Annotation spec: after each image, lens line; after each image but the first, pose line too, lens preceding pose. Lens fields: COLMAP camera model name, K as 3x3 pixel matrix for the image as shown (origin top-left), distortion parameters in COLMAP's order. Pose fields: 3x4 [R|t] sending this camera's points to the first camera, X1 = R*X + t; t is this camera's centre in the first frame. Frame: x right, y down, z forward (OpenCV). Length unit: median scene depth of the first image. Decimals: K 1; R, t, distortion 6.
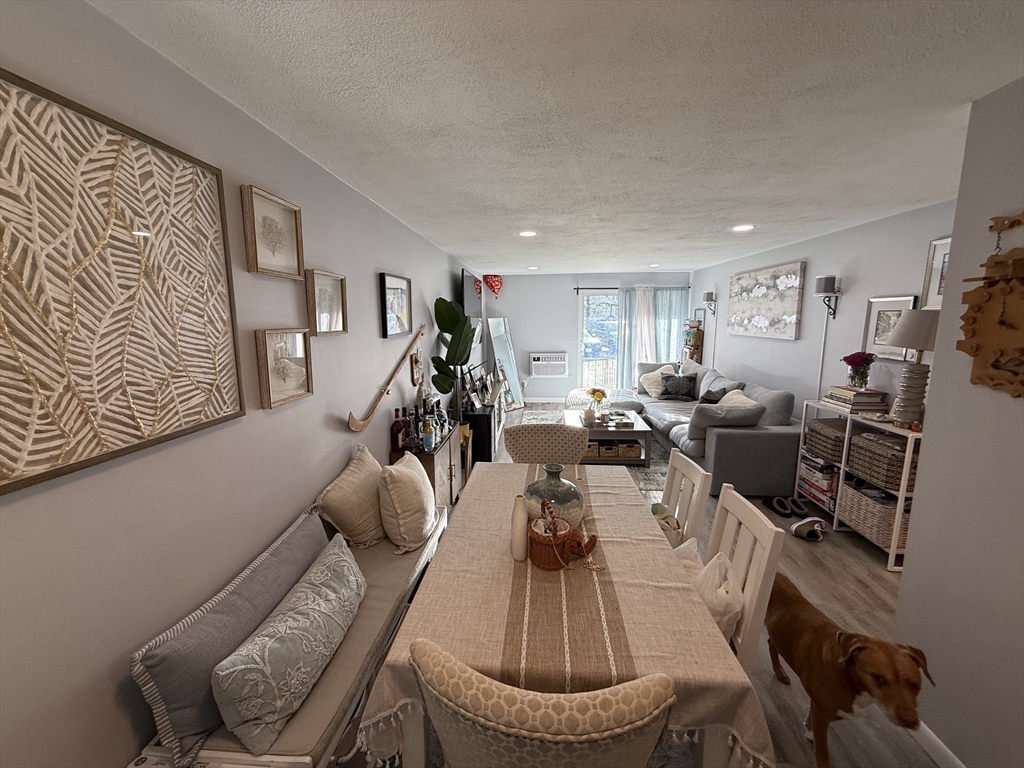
lens RADIAL K [[405.9, 0, 510.5], [0, 405.9, 383.7], [0, 0, 1]] dist [-0.003031, 0.000780]
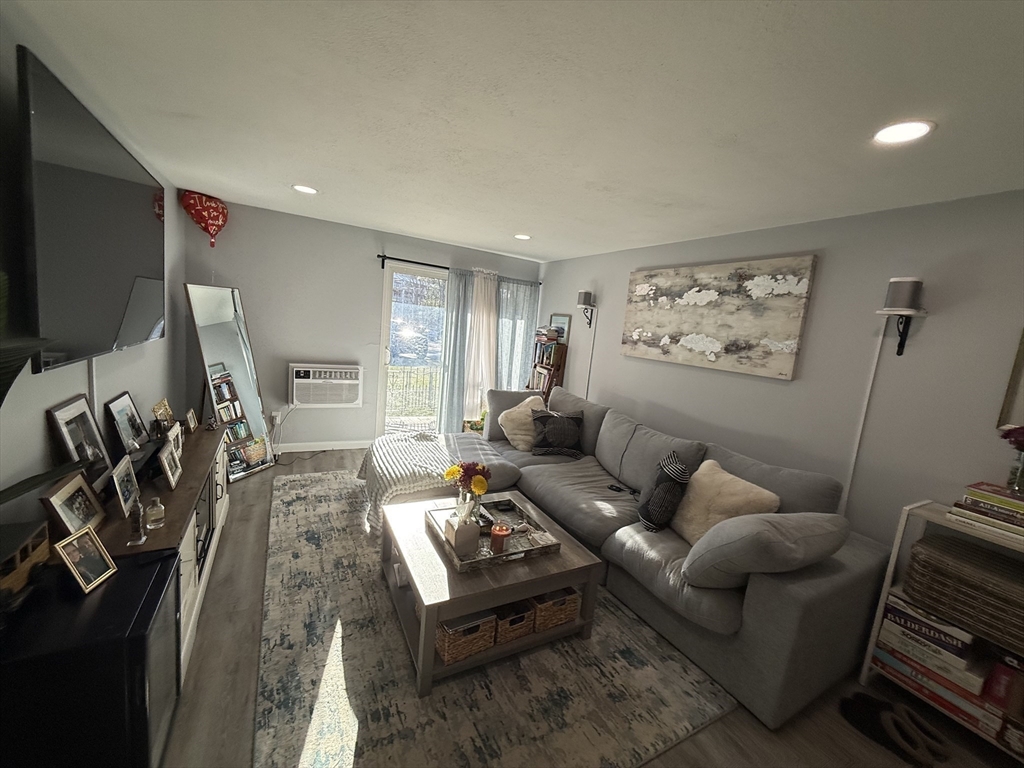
lens RADIAL K [[405.9, 0, 513.3], [0, 405.9, 384.8], [0, 0, 1]] dist [-0.003031, 0.000780]
pose [[0.835284, 0.016598, 0.549569, 0.003632], [-0.019139, 0.999816, -0.001107, -0.082427], [-0.549486, -0.009593, 0.835448, 0.640282]]
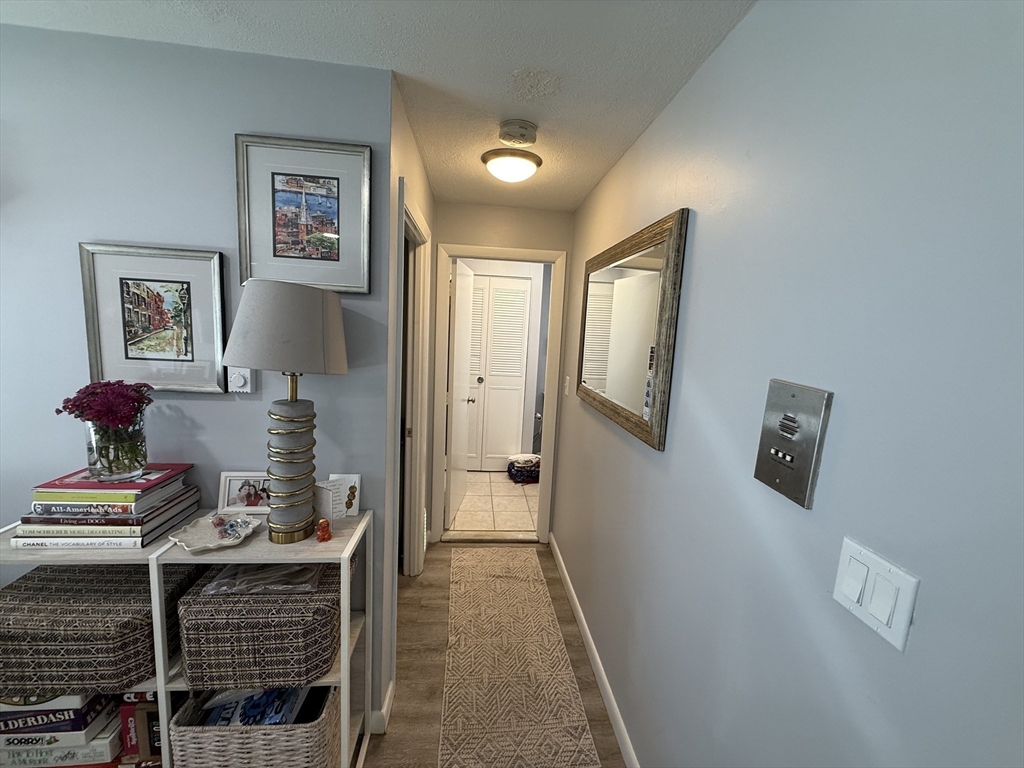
lens RADIAL K [[405.9, 0, 511.9], [0, 405.9, 383.6], [0, 0, 1]] dist [-0.003031, 0.000780]
pose [[-0.171064, -0.137317, 0.975644, 0.288560], [0.105729, 0.981964, 0.156745, -0.065900], [-0.979570, 0.129967, -0.153460, 0.466599]]
